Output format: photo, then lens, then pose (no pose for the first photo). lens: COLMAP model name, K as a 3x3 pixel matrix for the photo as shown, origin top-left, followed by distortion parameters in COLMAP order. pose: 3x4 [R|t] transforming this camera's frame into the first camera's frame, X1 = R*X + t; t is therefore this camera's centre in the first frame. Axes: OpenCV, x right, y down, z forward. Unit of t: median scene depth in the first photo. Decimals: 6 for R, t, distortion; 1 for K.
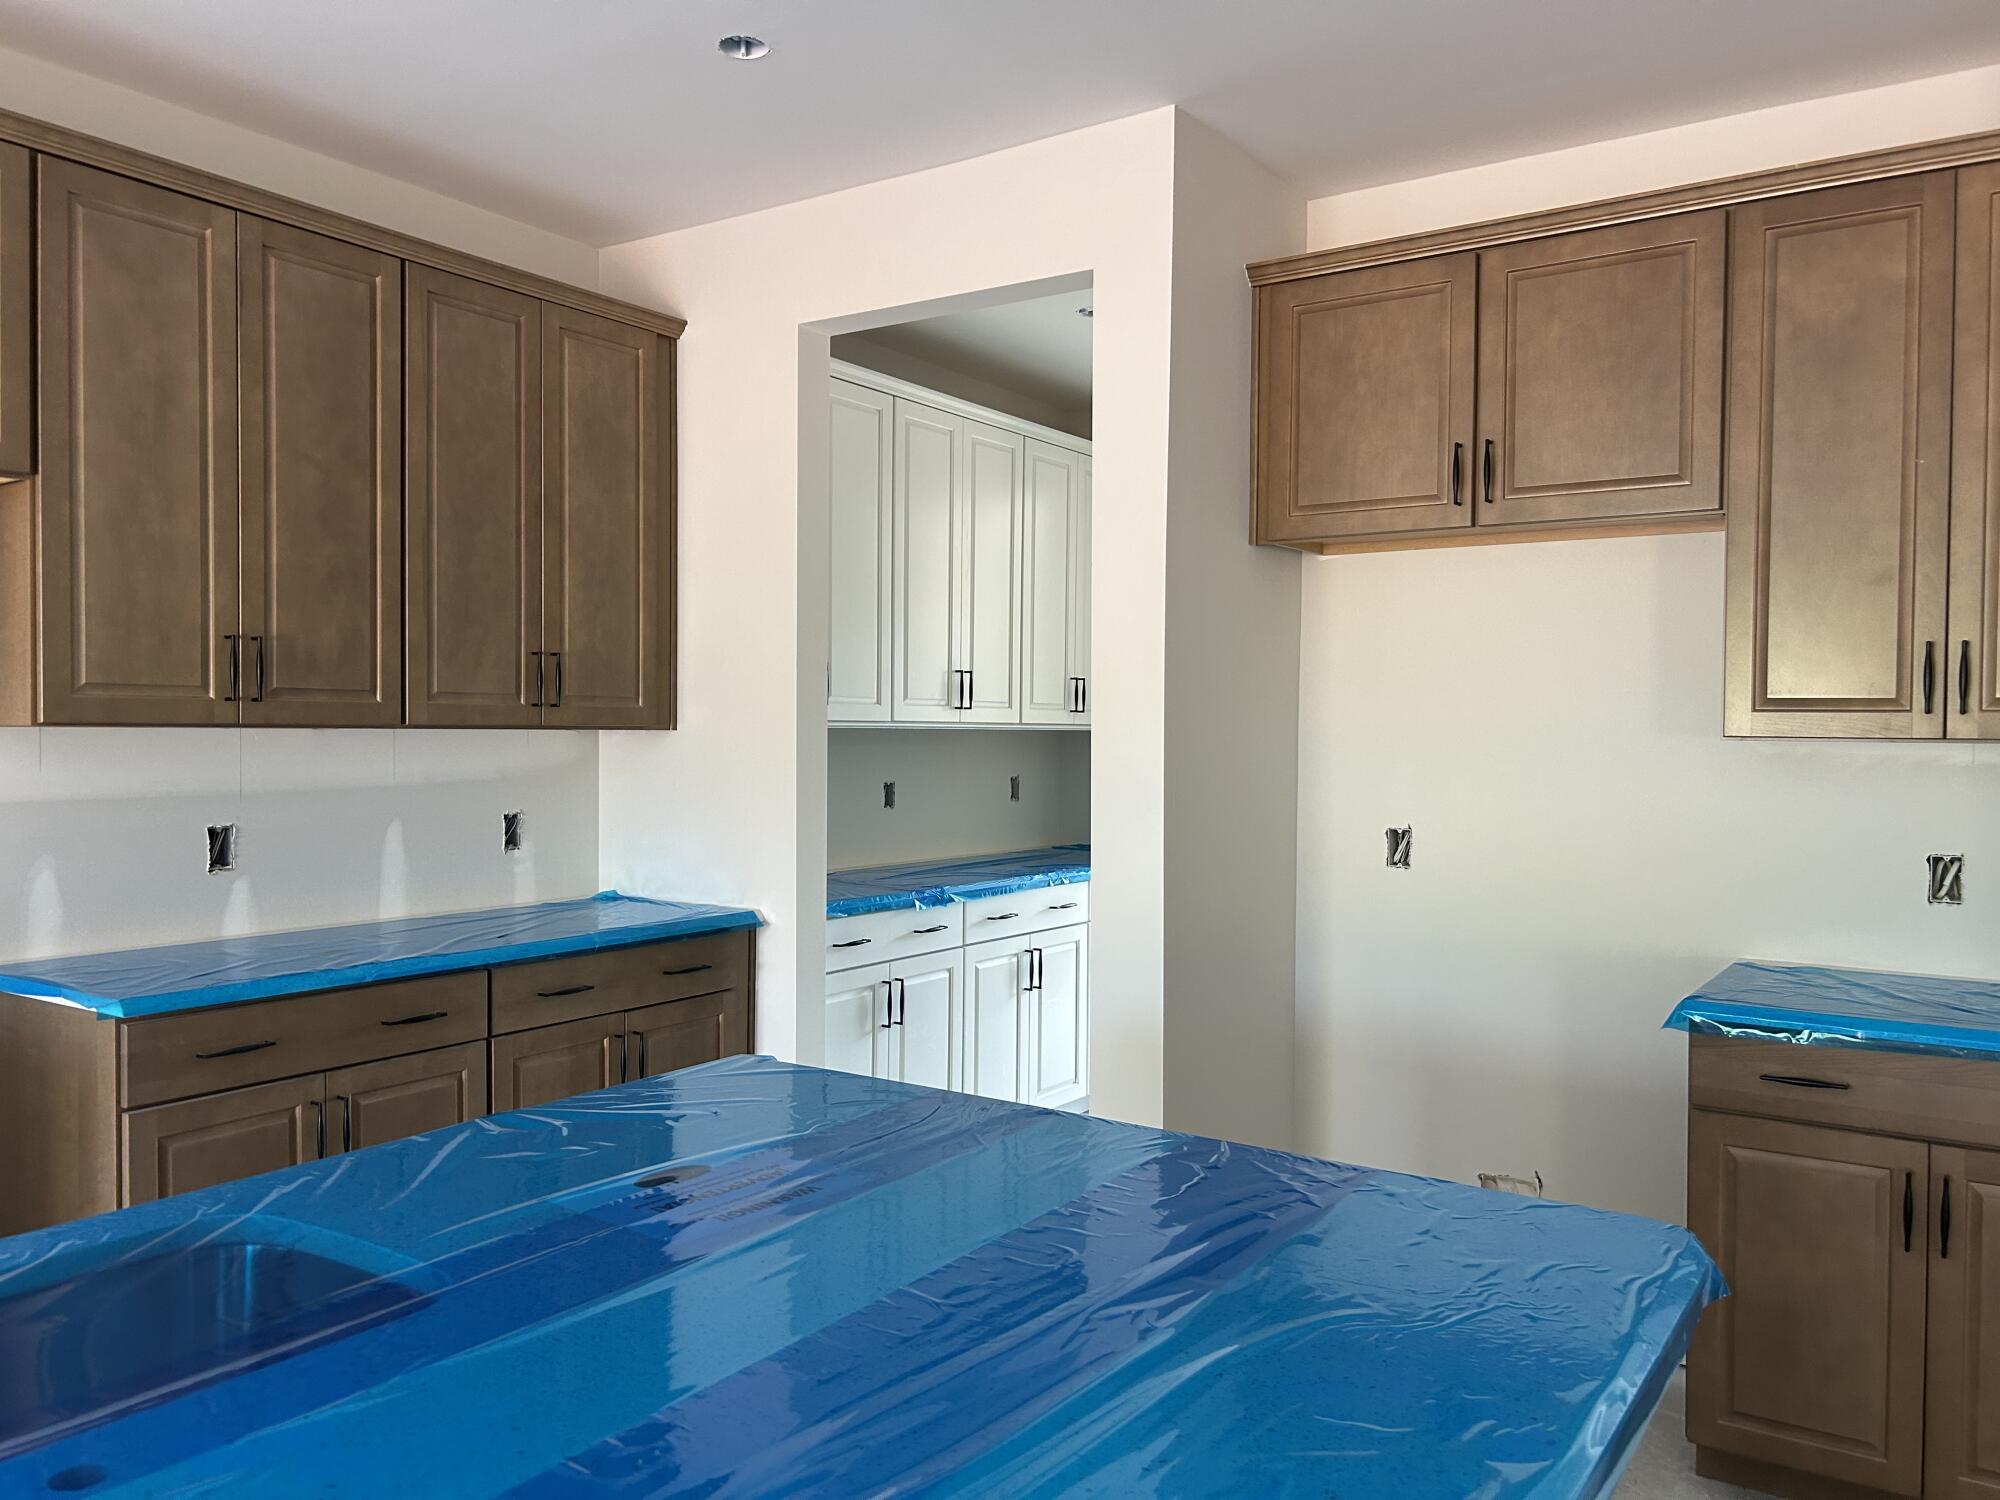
lens RADIAL K [[1495.2, 0, 1000.0], [0, 1495.2, 750.0], [0, 0, 1]] dist [0.077608, -0.103682]
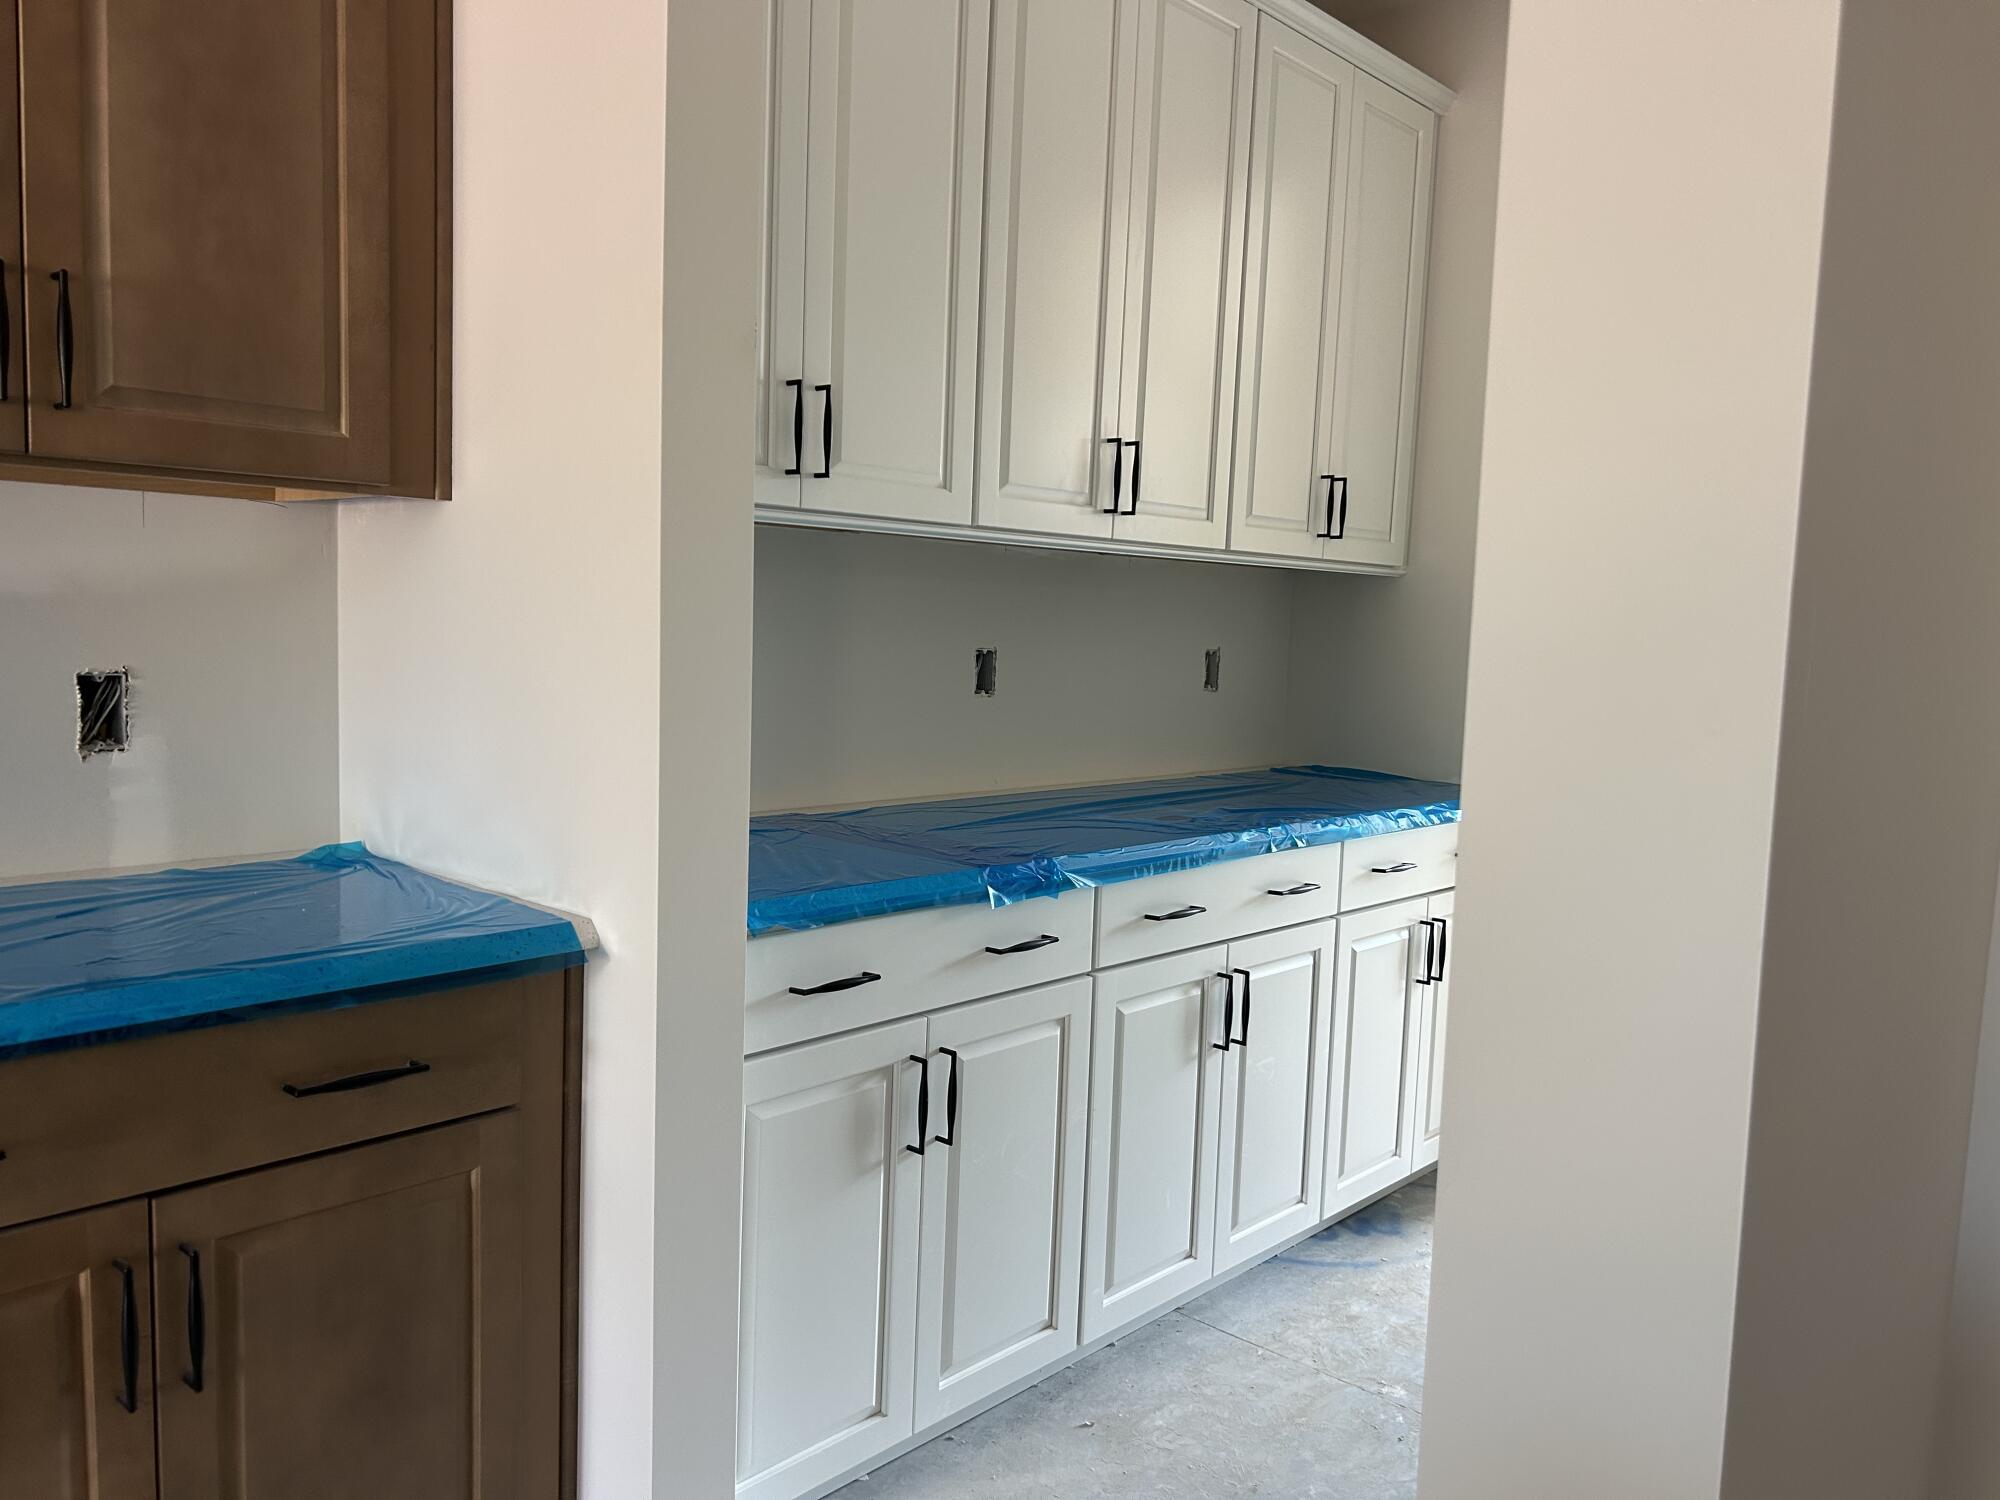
lens RADIAL K [[1495.2, 0, 1000.0], [0, 1495.2, 750.0], [0, 0, 1]] dist [0.077608, -0.103682]
pose [[0.990173, 0.040177, -0.133951, 0.010212], [-0.030297, 0.996723, 0.075002, 0.021994], [0.136526, -0.070207, 0.988146, 0.568845]]
